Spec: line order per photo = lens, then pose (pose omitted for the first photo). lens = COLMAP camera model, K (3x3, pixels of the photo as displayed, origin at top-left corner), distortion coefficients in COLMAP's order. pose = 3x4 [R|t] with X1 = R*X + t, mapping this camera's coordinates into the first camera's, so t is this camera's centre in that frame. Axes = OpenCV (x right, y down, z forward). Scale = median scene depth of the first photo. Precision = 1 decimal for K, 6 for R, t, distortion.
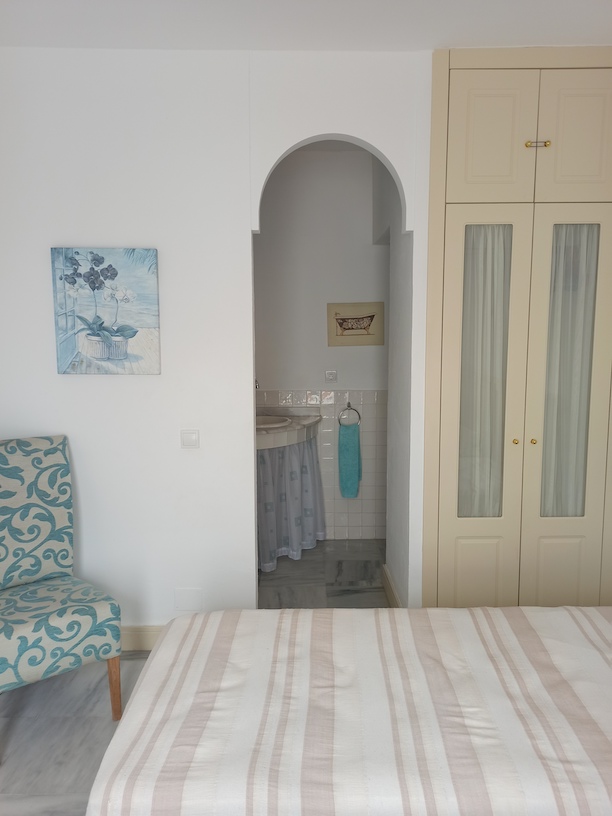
lens RADIAL K [[600.2, 0, 309.8], [0, 600.2, 404.2], [0, 0, 1]] dist [0.049632, -0.039035]
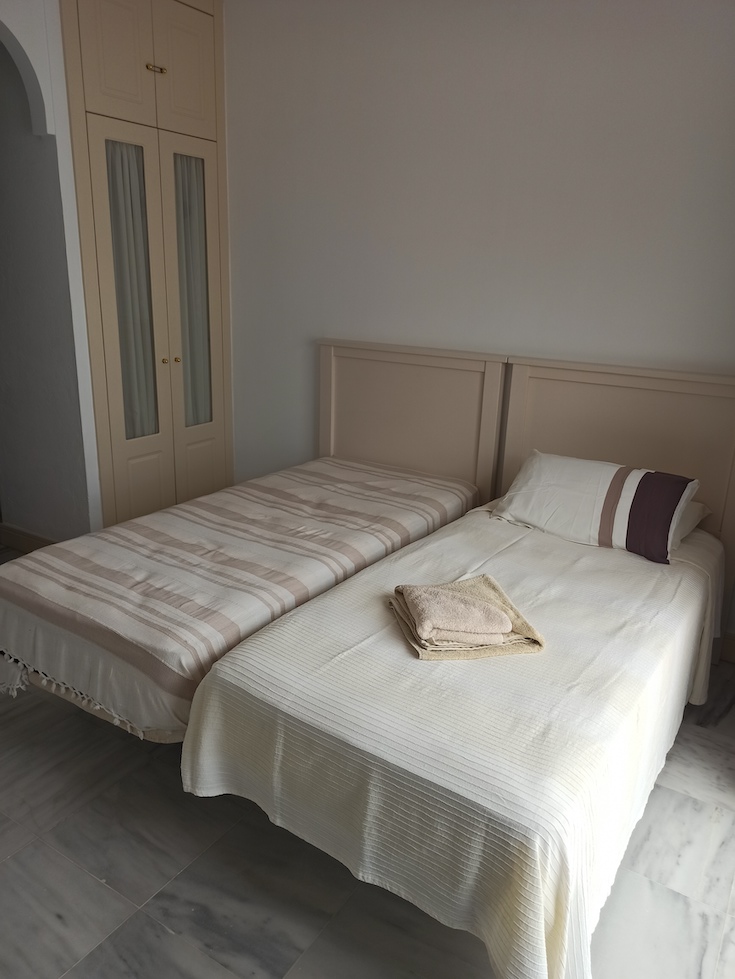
lens RADIAL K [[720.1, 0, 375.7], [0, 720.1, 486.5], [0, 0, 1]] dist [0.049632, -0.039035]
pose [[0.545586, -0.220677, 0.808479, -0.896576], [0.066043, 0.973030, 0.221024, 0.030015], [-0.835449, -0.067193, 0.545445, -0.077306]]
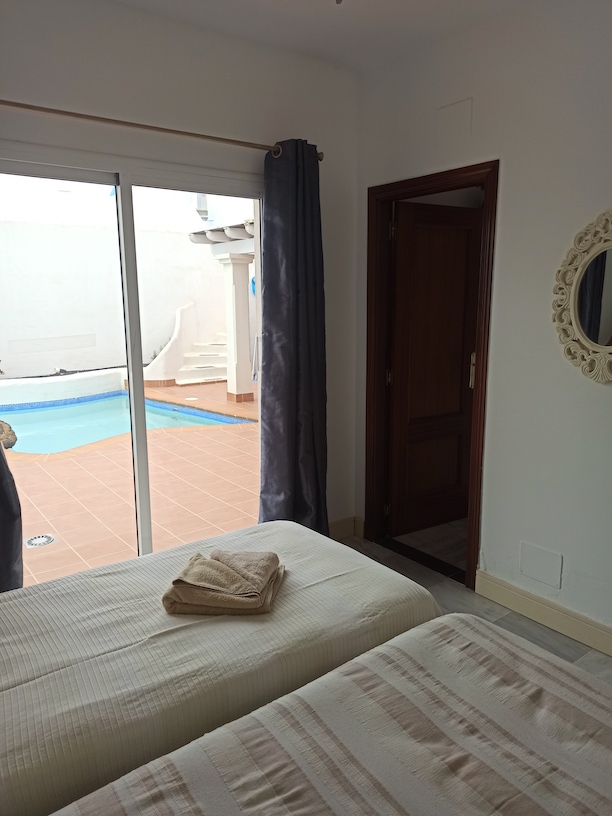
lens RADIAL K [[600.2, 0, 314.2], [0, 600.2, 408.2], [0, 0, 1]] dist [0.049632, -0.039035]
pose [[-0.801631, 0.125140, -0.584574, 0.525841], [-0.062951, 0.954740, 0.290705, -0.156896], [0.594495, 0.269838, -0.757472, 1.271057]]
